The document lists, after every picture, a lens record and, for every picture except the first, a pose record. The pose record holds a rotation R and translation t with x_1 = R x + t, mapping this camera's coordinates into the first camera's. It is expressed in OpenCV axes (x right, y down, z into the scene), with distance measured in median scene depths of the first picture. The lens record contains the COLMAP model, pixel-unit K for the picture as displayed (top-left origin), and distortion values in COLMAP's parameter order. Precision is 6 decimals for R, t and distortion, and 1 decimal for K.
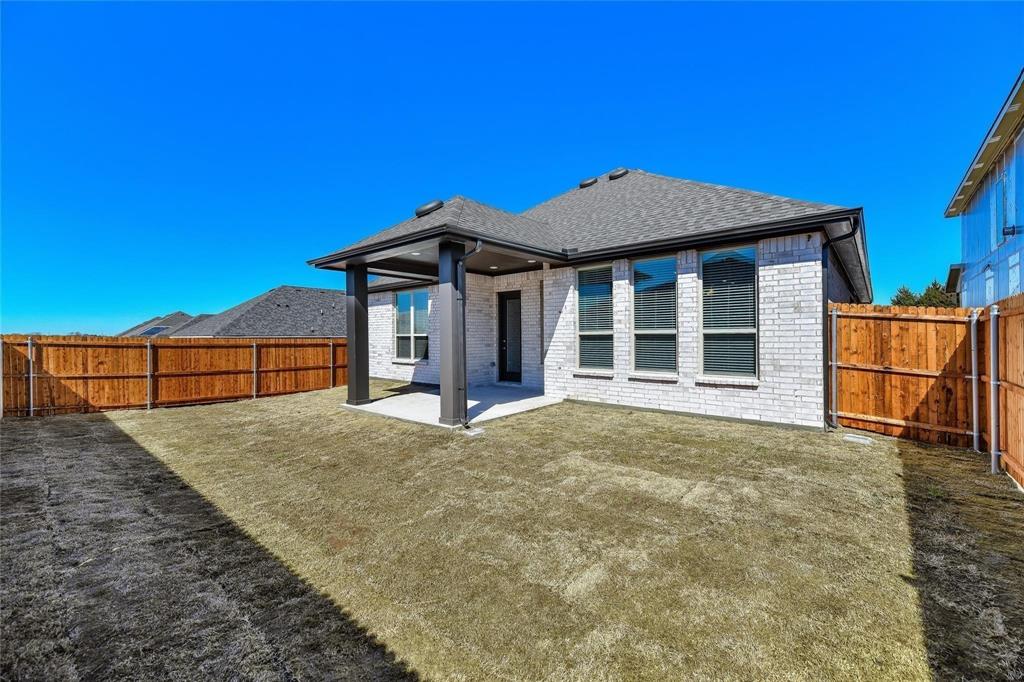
lens RADIAL K [[430.8, 0, 511.6], [0, 430.8, 337.3], [0, 0, 1]] dist [0.021986, -0.003439]
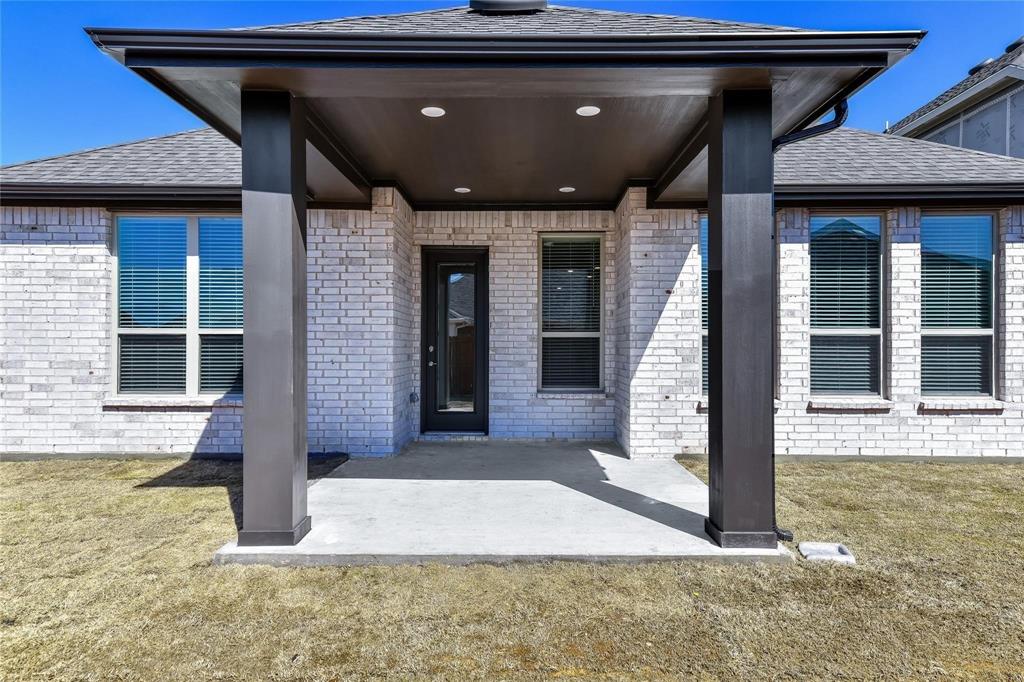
lens RADIAL K [[633.7, 0, 513.9], [0, 633.7, 346.1], [0, 0, 1]] dist [0.036115, -0.000175]
pose [[0.747756, 0.012530, 0.663856, -0.554211], [-0.005084, 0.999901, -0.013146, 0.019583], [-0.663954, 0.006455, 0.747745, 0.544700]]
